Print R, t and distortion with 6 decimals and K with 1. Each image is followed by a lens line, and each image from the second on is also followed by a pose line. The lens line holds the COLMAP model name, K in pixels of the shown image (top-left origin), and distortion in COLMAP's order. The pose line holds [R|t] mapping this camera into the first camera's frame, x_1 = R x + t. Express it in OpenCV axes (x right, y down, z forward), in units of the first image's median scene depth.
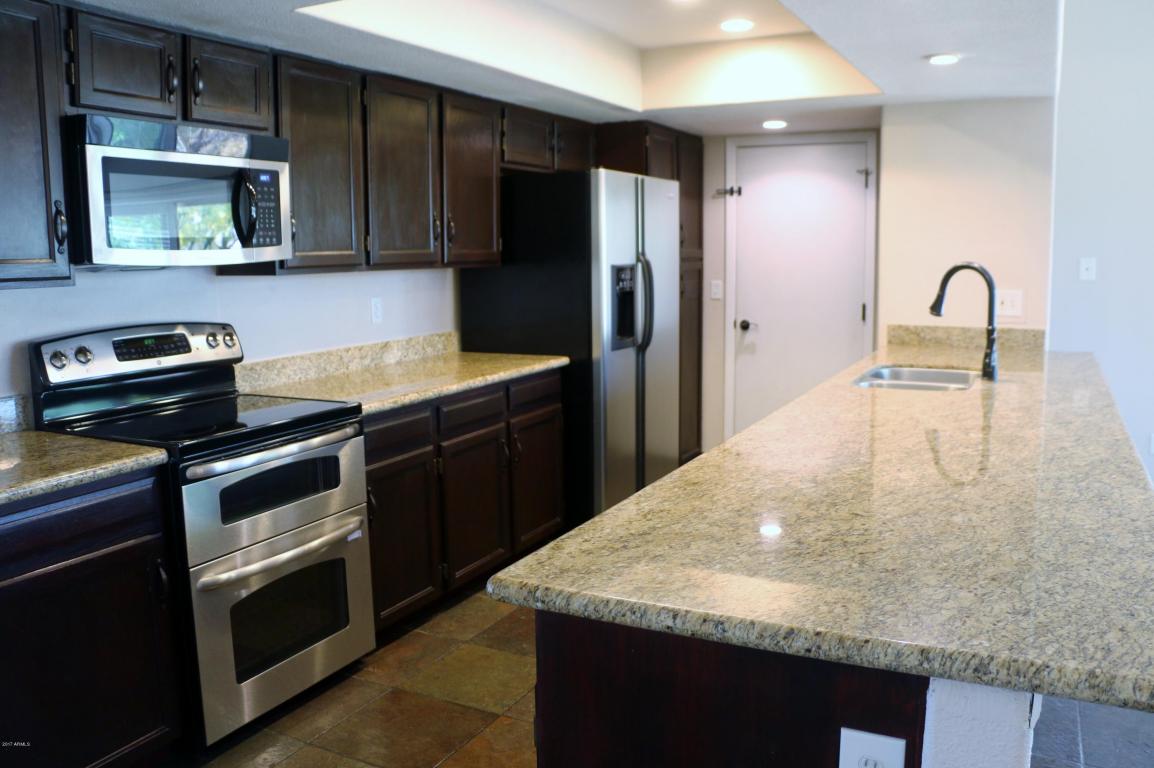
lens RADIAL K [[944.5, 0, 579.4], [0, 944.5, 381.8], [0, 0, 1]] dist [-0.177906, 0.149211]
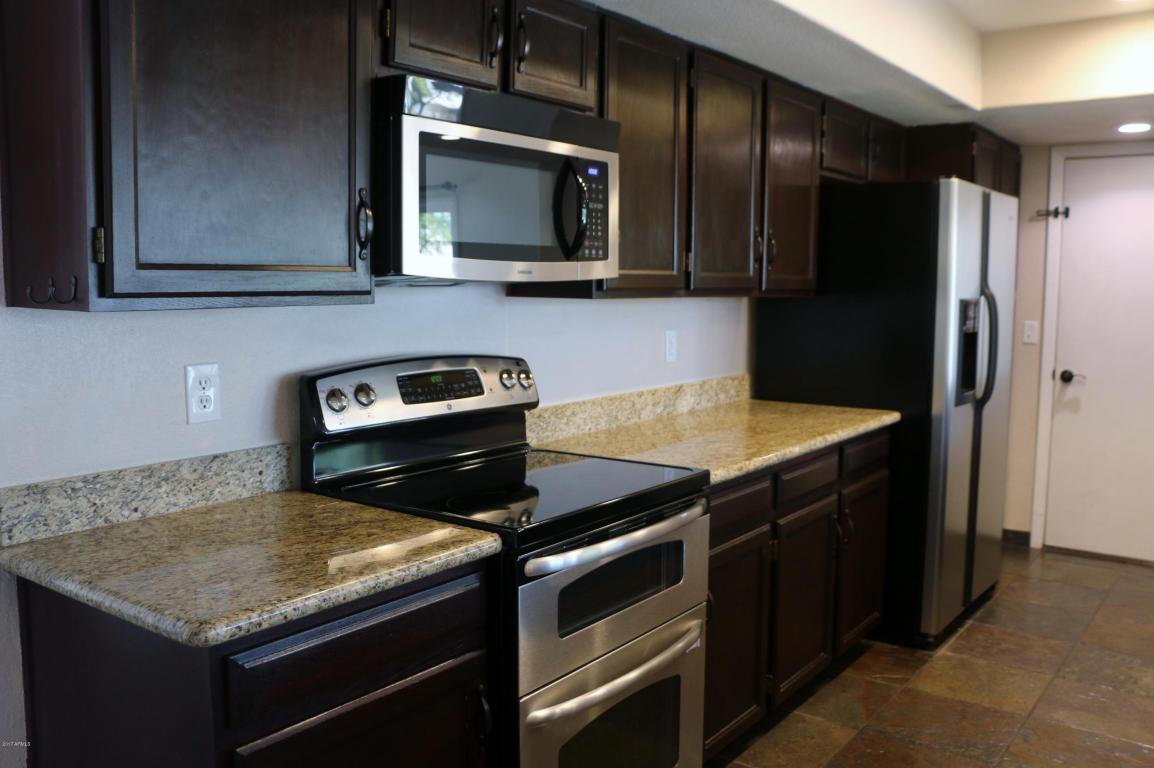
lens RADIAL K [[1009.4, 0, 579.4], [0, 1009.4, 386.6], [0, 0, 1]] dist [-0.130355, 0.066131]
pose [[0.986987, 0.036269, -0.156658, -0.181398], [-0.041368, 0.998711, -0.029411, -0.014556], [0.155390, 0.035509, 0.987215, 0.149995]]
